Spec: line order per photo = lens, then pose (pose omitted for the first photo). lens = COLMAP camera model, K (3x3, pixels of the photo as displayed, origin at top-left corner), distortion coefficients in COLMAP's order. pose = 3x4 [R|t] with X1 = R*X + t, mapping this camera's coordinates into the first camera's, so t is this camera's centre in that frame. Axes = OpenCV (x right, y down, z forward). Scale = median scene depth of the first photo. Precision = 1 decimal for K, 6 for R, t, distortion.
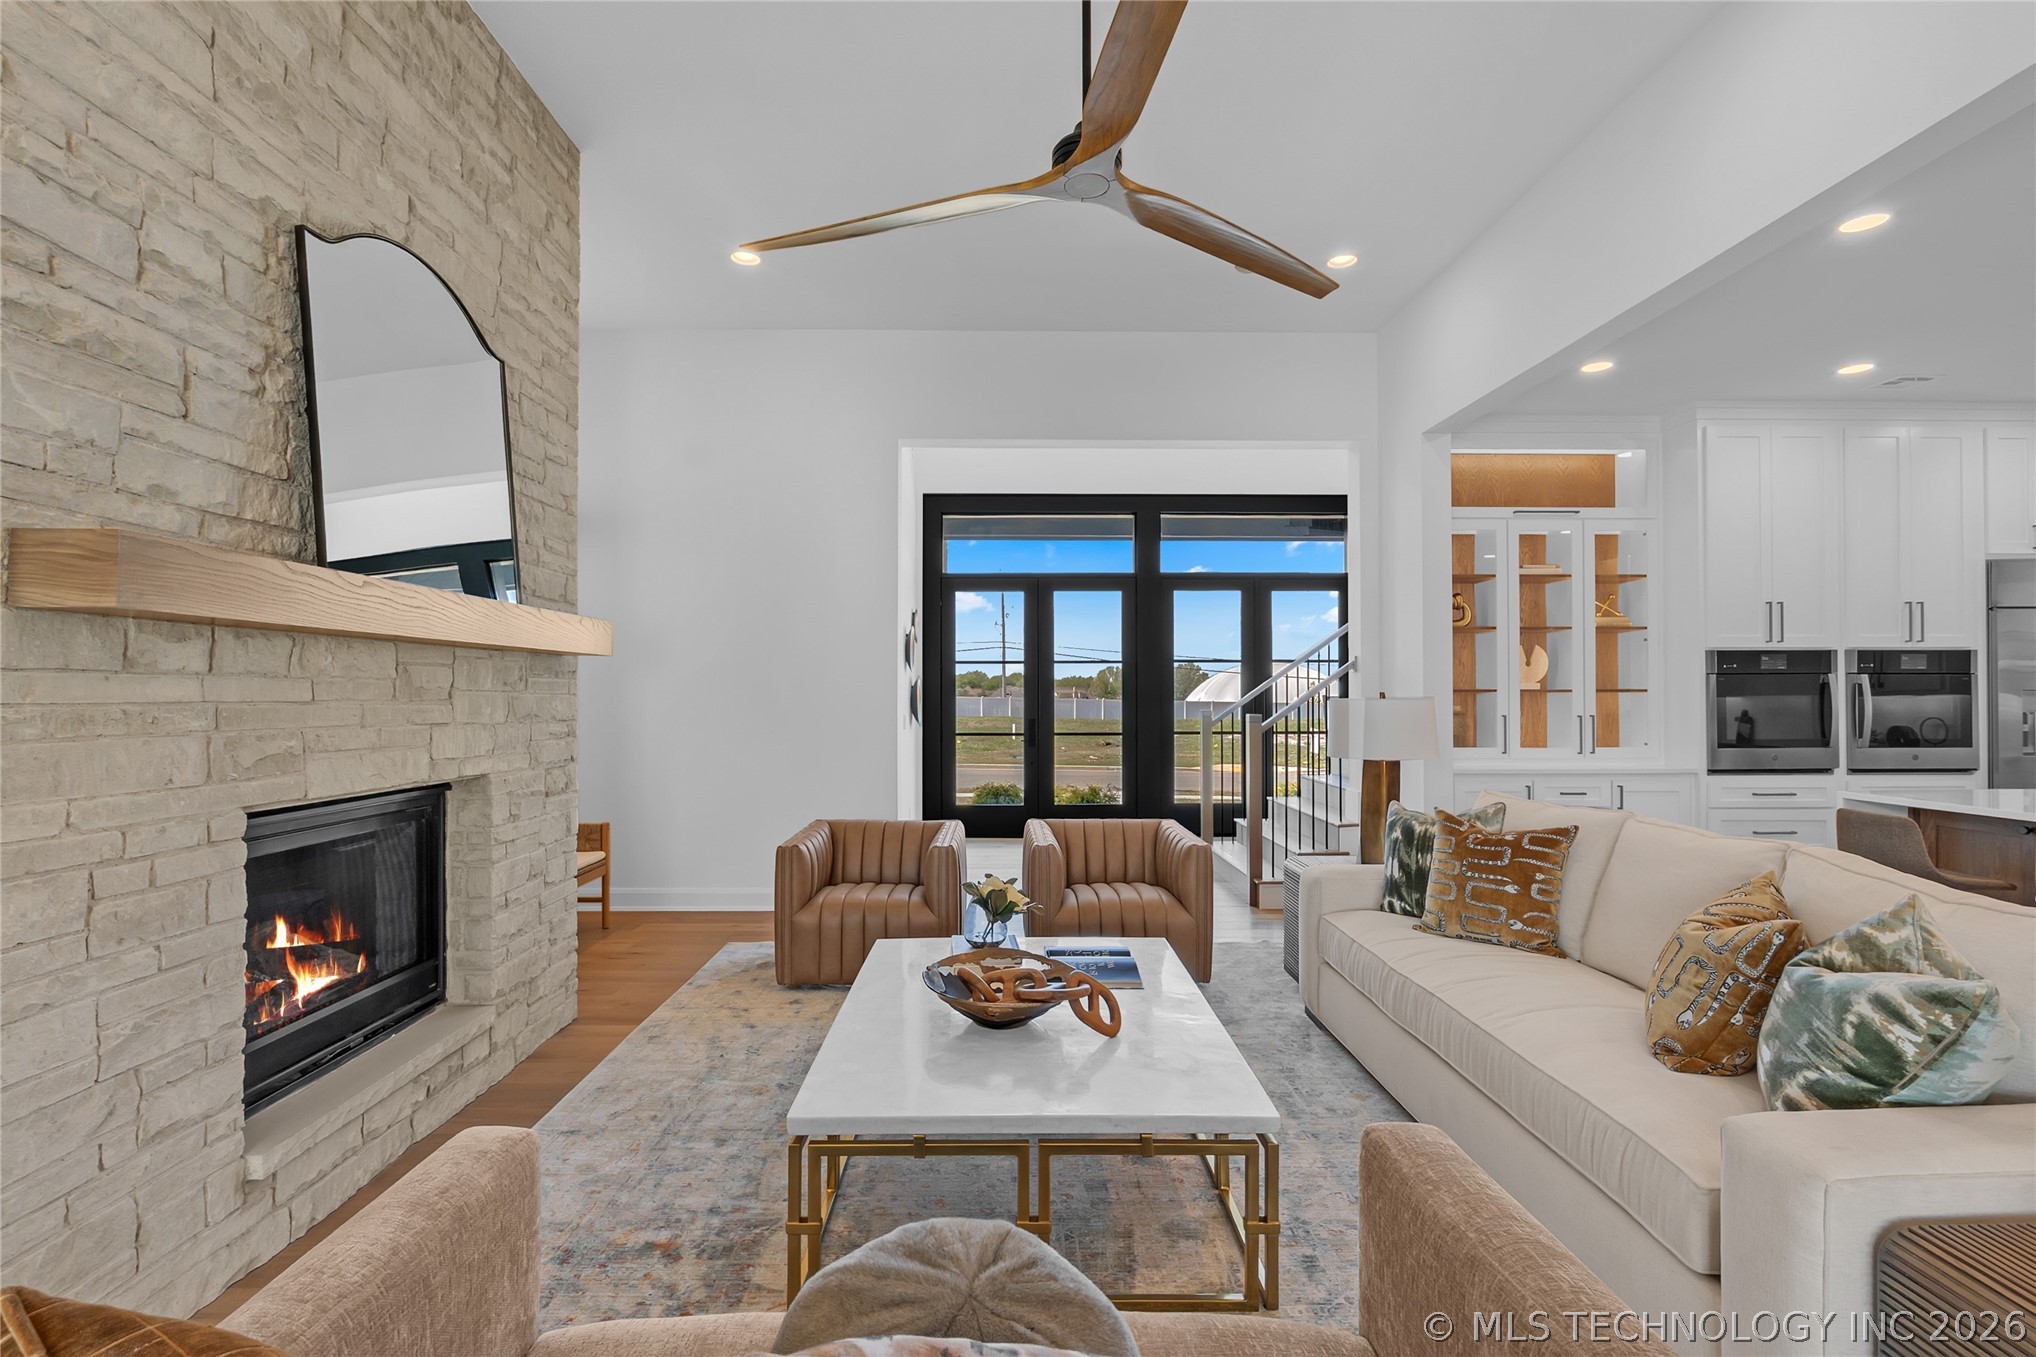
lens RADIAL K [[966.0, 0, 1012.2], [0, 966.0, 679.9], [0, 0, 1]] dist [-0.001763, -0.002033]
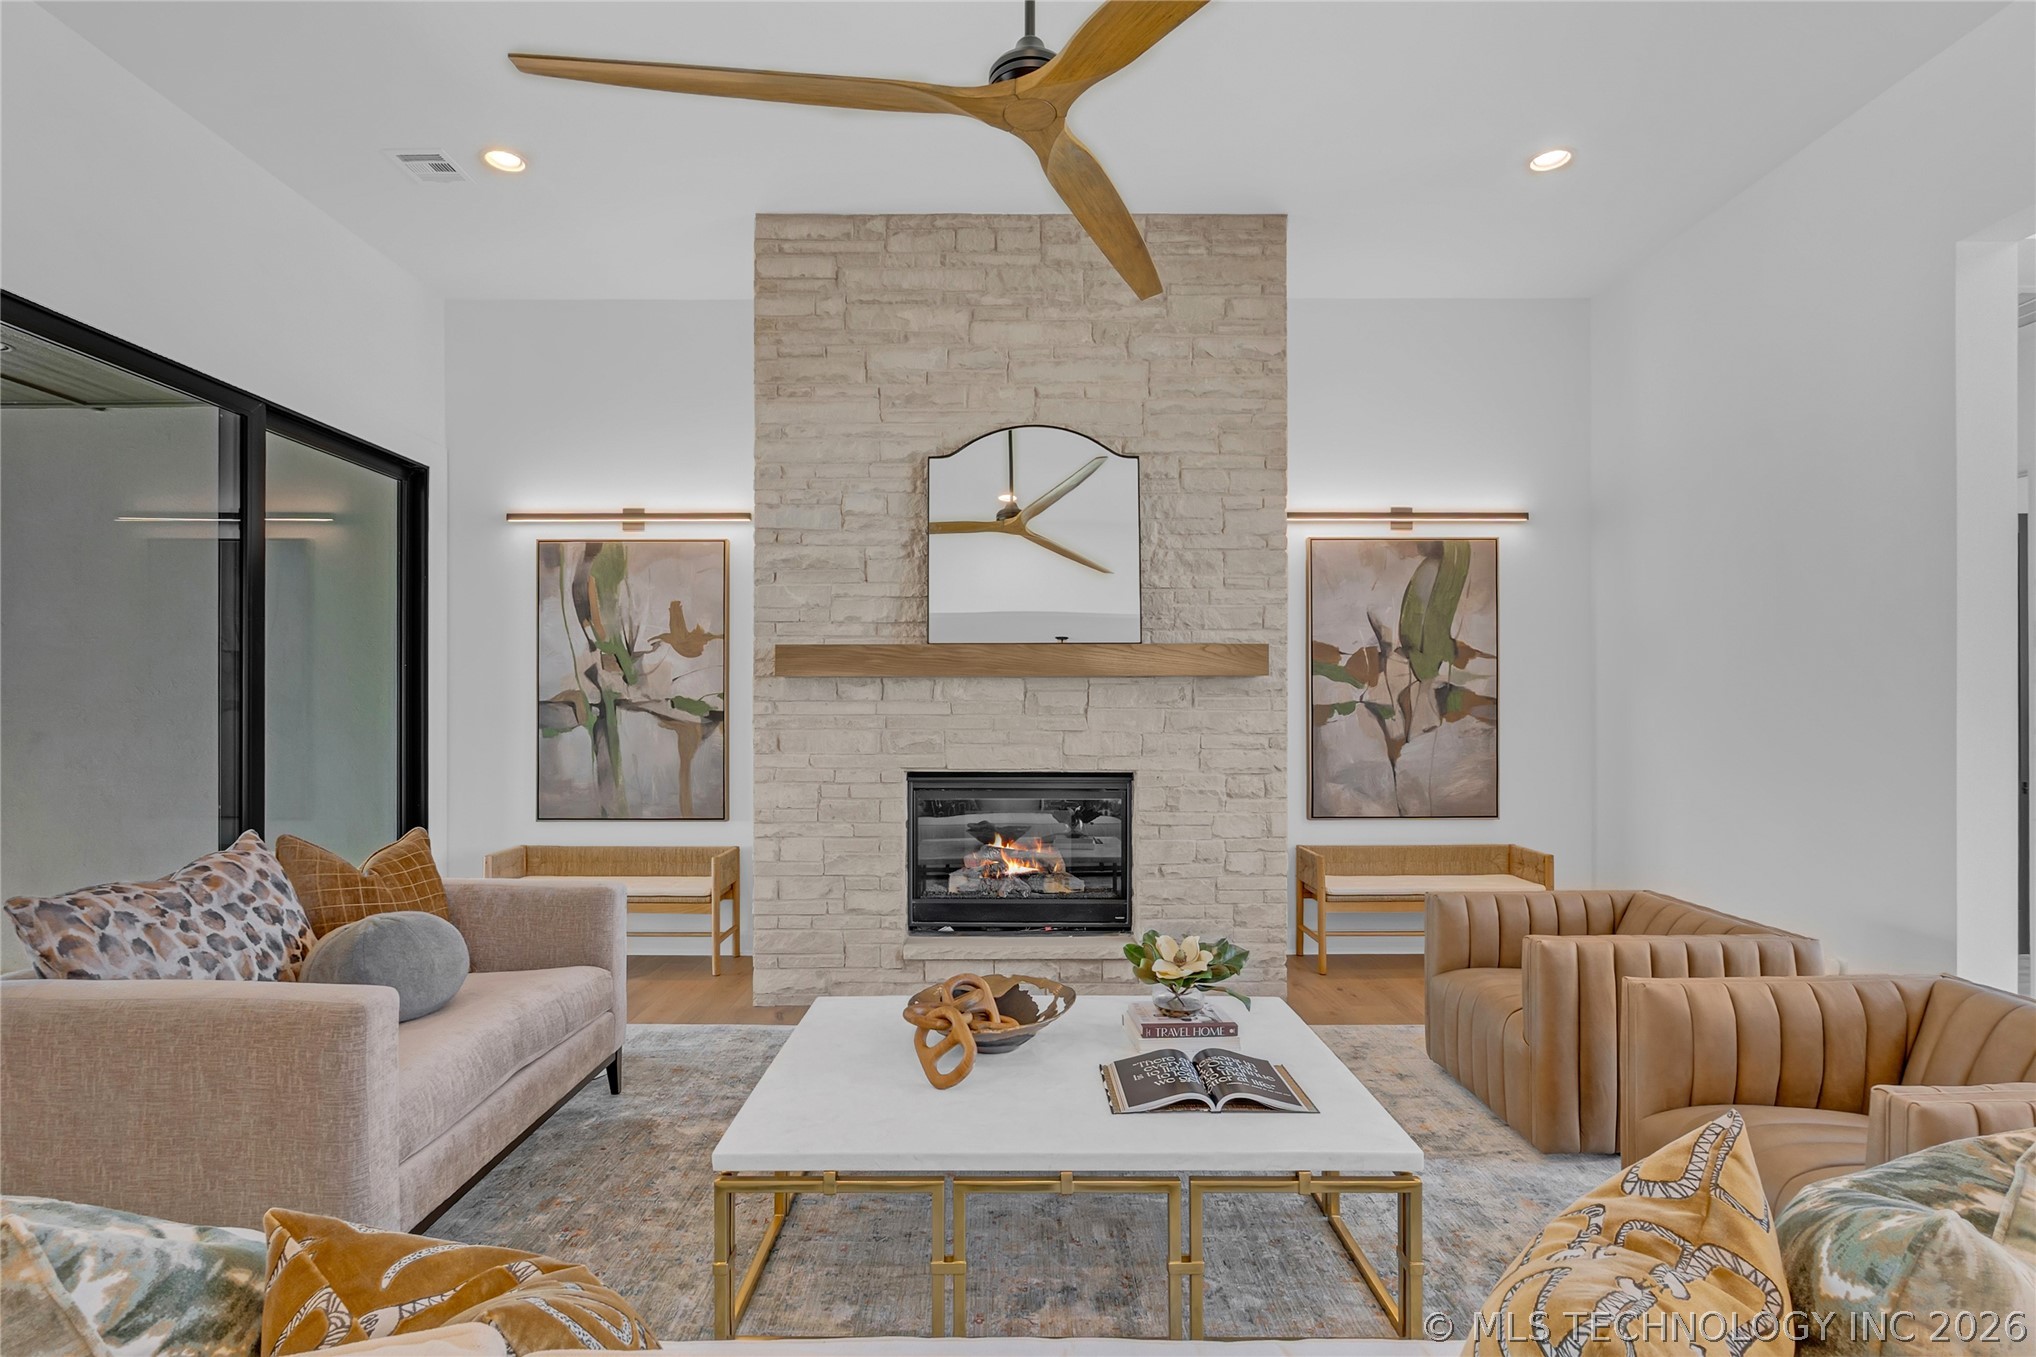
lens RADIAL K [[966.0, 0, 1005.6], [0, 966.0, 705.5], [0, 0, 1]] dist [-0.001763, -0.002033]
pose [[-0.042971, -0.007792, -0.999046, 1.260976], [0.015130, 0.999850, -0.008449, 0.026200], [0.998962, -0.015479, -0.042846, 1.393872]]
